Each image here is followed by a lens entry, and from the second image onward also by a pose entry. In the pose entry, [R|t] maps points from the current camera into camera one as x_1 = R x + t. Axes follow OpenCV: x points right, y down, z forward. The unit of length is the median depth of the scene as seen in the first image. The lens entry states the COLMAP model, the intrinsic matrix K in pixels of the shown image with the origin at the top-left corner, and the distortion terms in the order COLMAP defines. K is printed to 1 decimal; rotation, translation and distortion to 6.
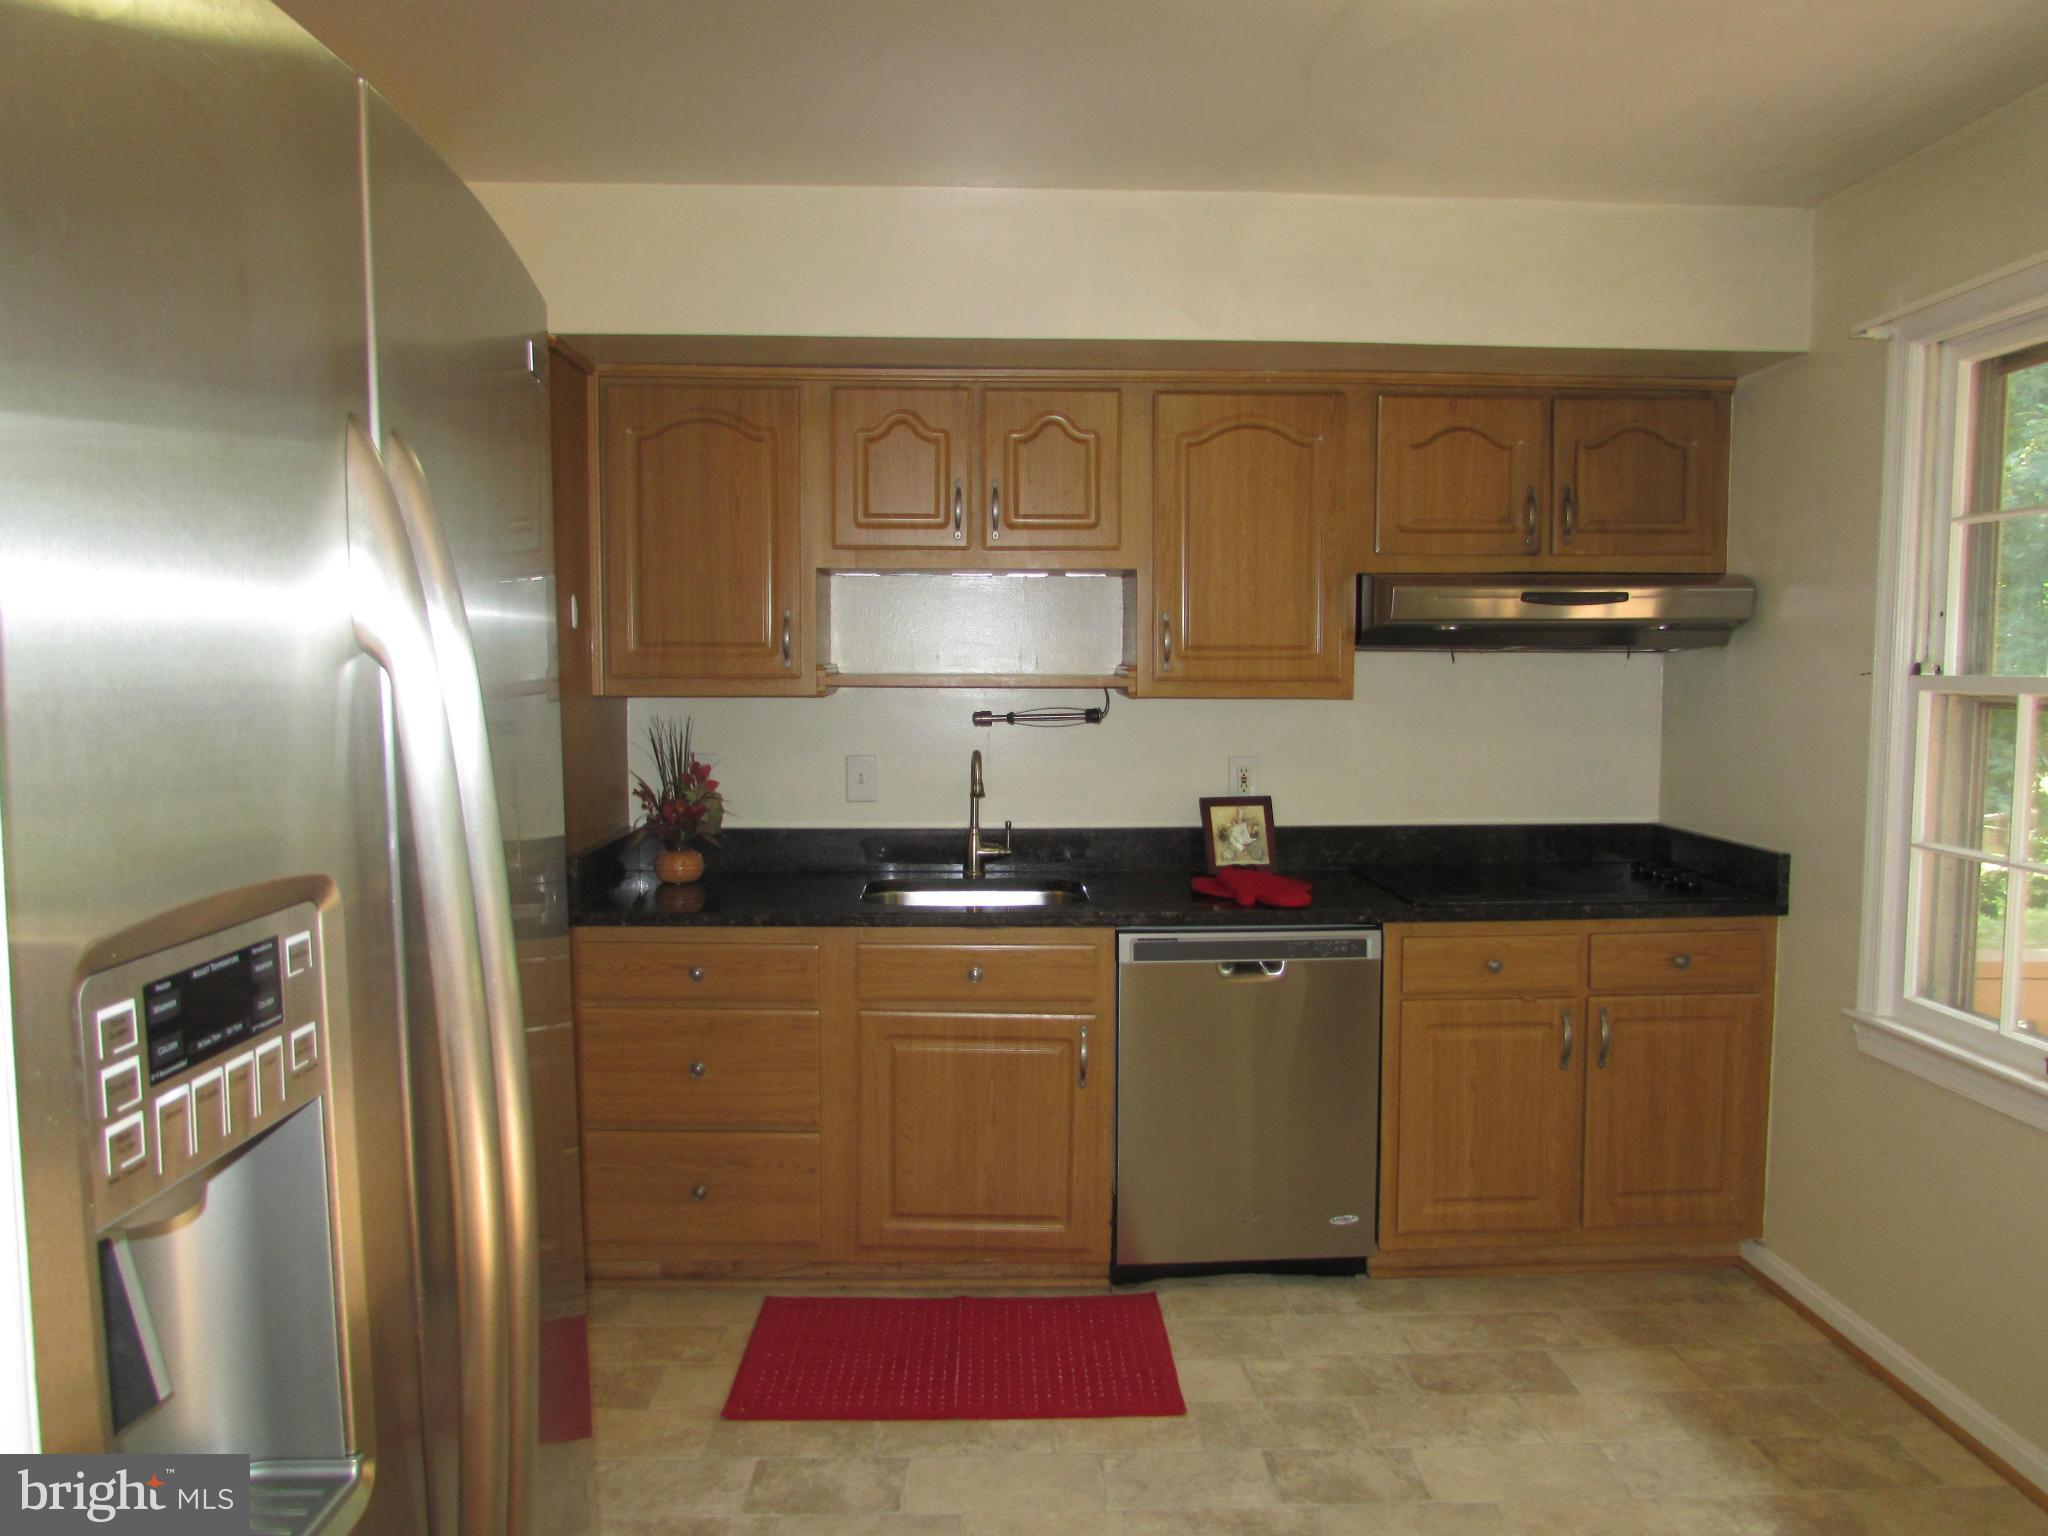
lens RADIAL K [[1467.2, 0, 1024.0], [0, 1467.2, 768.0], [0, 0, 1]] dist [-0.001774, 0.000226]
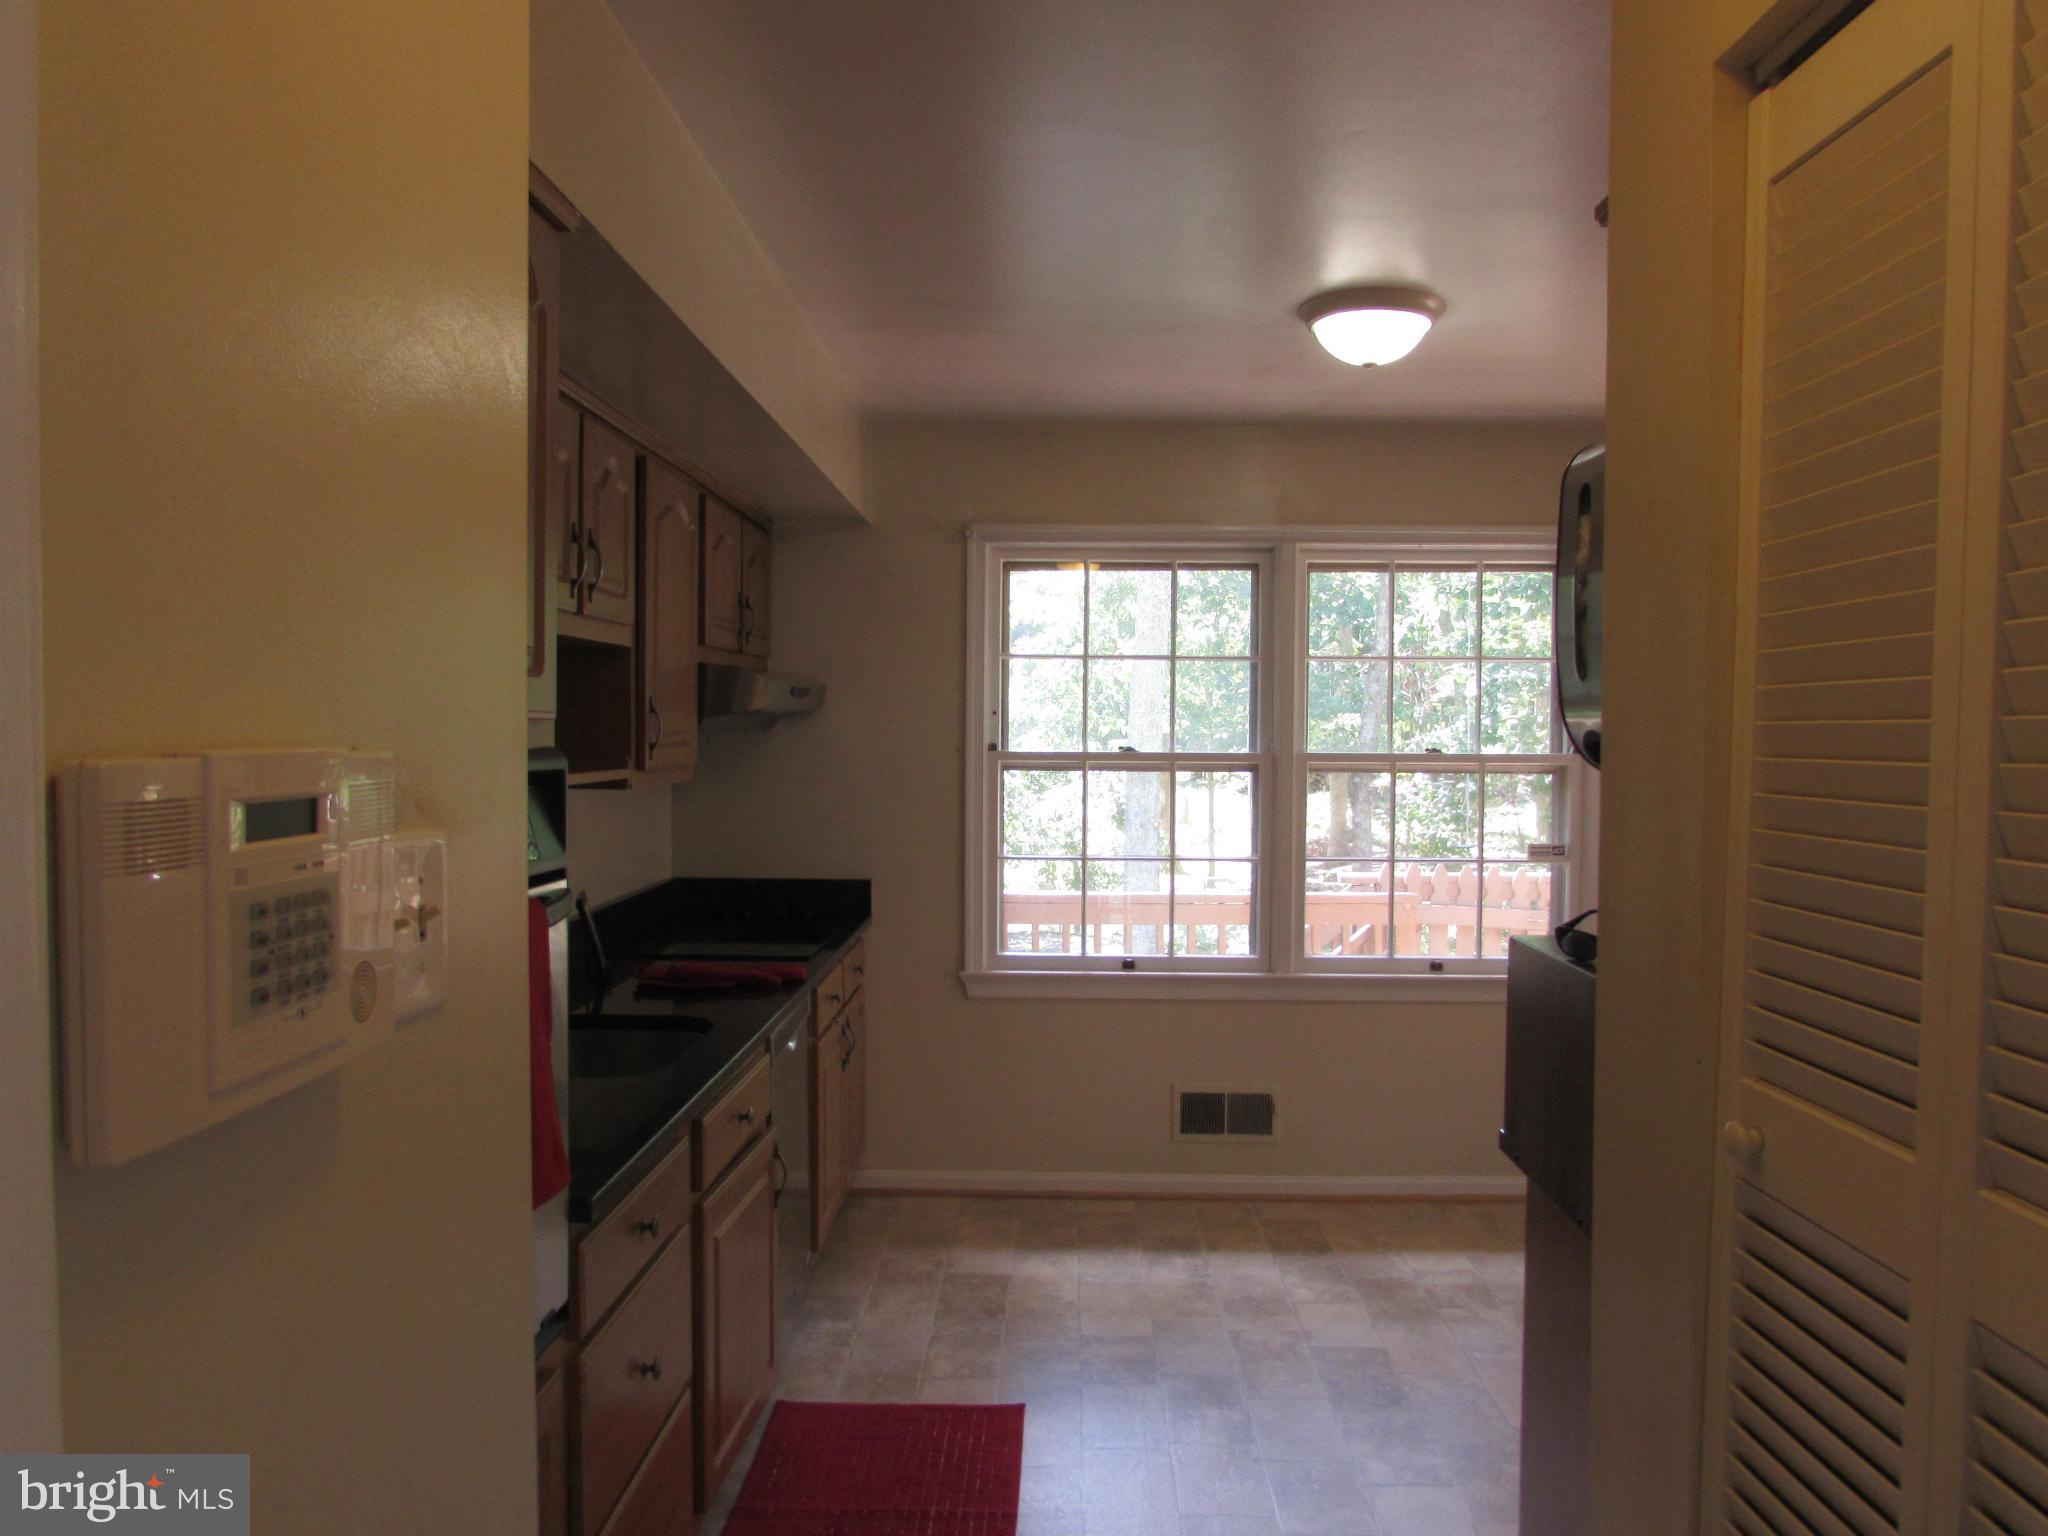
lens RADIAL K [[1467.2, 0, 1024.0], [0, 1467.2, 768.0], [0, 0, 1]] dist [-0.001774, 0.000226]
pose [[0.046898, -0.016562, 0.998762, -0.909591], [0.064006, 0.997858, 0.013541, -0.058918], [-0.996847, 0.063292, 0.047857, 0.825067]]
